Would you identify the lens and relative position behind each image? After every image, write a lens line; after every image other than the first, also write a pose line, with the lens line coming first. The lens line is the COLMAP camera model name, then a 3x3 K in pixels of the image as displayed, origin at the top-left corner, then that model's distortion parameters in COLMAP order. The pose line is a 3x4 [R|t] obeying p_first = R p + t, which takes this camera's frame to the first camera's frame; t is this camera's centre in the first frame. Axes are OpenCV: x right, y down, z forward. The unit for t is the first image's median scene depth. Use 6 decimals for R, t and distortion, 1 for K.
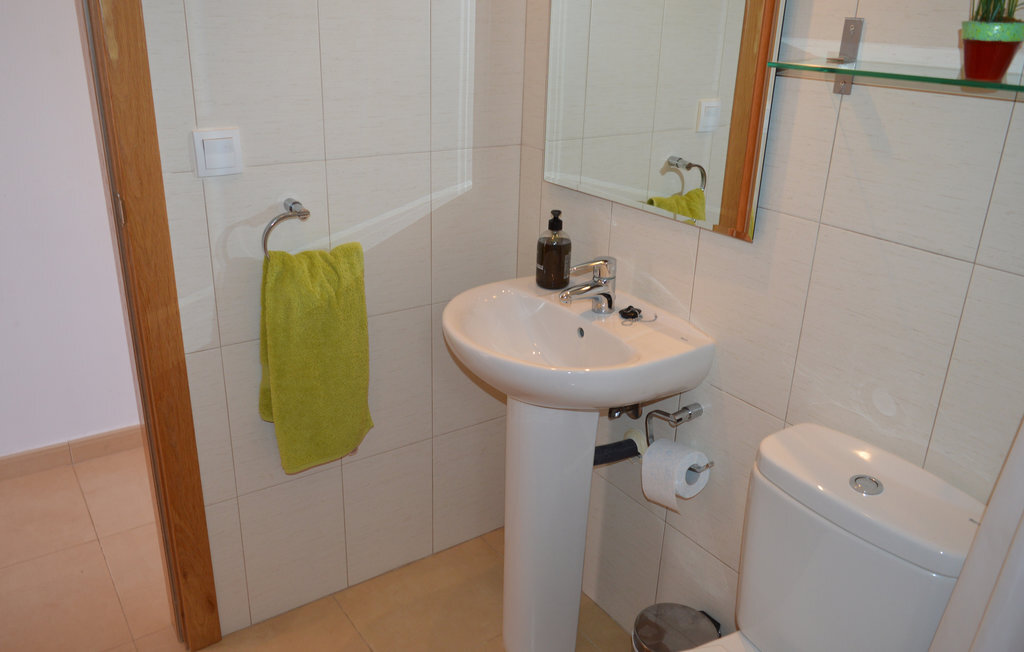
lens RADIAL K [[805.6, 0, 512.0], [0, 805.6, 326.0], [0, 0, 1]] dist [-0.019009, 0.011028]
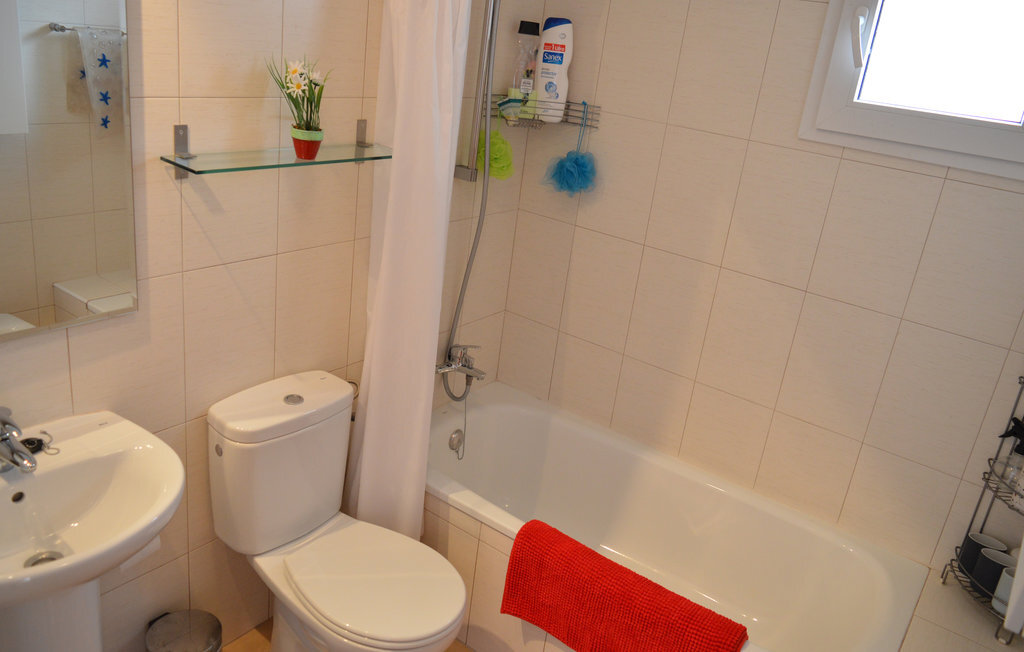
lens RADIAL K [[805.6, 0, 512.0], [0, 805.6, 326.0], [0, 0, 1]] dist [-0.019009, 0.011028]
pose [[-0.356429, -0.392376, 0.847938, -1.050059], [0.200659, 0.854220, 0.479629, -0.629061], [-0.912521, 0.341100, -0.225735, 0.905195]]
